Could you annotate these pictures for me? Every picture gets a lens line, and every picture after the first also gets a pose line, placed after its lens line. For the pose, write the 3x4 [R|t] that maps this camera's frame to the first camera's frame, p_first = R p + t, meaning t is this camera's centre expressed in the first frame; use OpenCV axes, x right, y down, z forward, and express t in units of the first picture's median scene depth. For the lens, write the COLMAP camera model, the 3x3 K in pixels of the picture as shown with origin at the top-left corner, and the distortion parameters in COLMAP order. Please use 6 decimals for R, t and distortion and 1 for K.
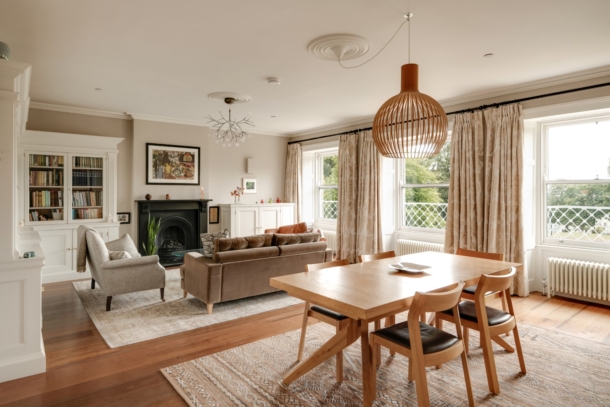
lens RADIAL K [[371.0, 0, 307.2], [0, 371.0, 191.2], [0, 0, 1]] dist [-0.001002, 0.000388]
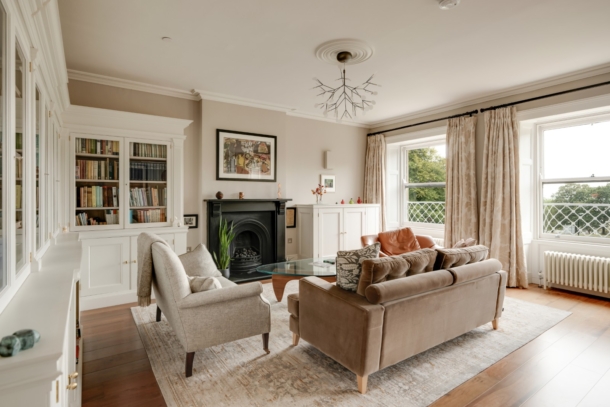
lens RADIAL K [[321.9, 0, 302.4], [0, 321.9, 196.0], [0, 0, 1]] dist [-0.001116, -0.000182]
pose [[0.997793, -0.000516, -0.066406, -0.202436], [0.000611, 0.999999, 0.001409, 0.016287], [0.066405, -0.001447, 0.997792, 0.311735]]
